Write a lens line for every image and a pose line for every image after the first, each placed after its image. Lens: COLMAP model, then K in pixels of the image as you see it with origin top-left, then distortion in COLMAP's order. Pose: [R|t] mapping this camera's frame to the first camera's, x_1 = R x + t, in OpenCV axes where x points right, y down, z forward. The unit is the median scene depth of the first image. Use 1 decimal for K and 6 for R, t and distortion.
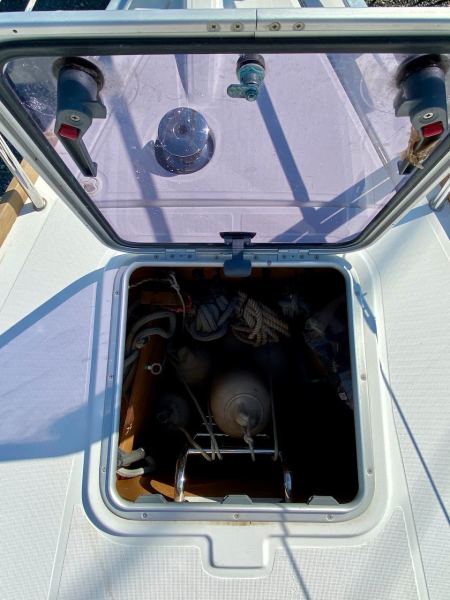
lens RADIAL K [[381.5, 0, 222.1], [0, 381.5, 299.1], [0, 0, 1]] dist [0.070856, -0.081991]
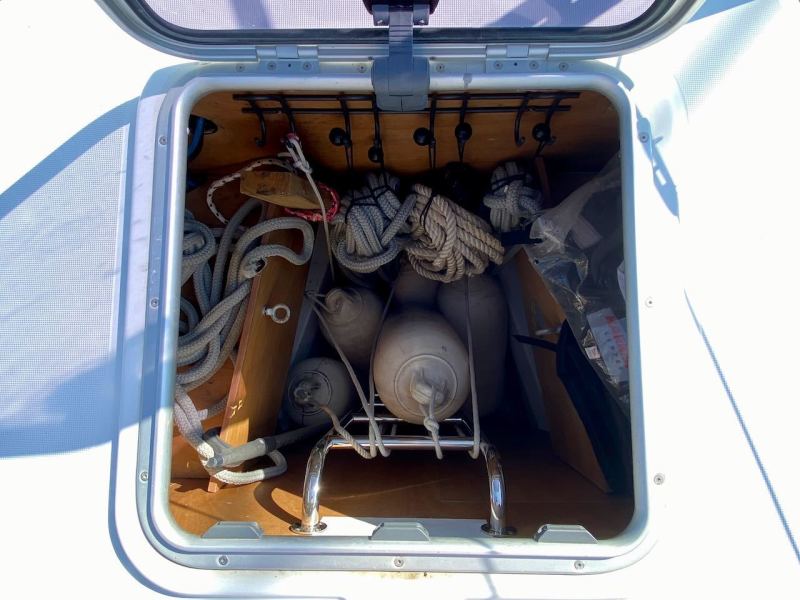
lens RADIAL K [[517.2, 0, 400.0], [0, 517.2, 300.0], [0, 0, 1]] dist [0.059173, -0.065782]
pose [[0.999919, -0.003717, -0.012155, 0.032400], [0.004959, 0.994588, 0.103780, 0.090593], [0.011703, -0.103832, 0.994526, 0.222367]]
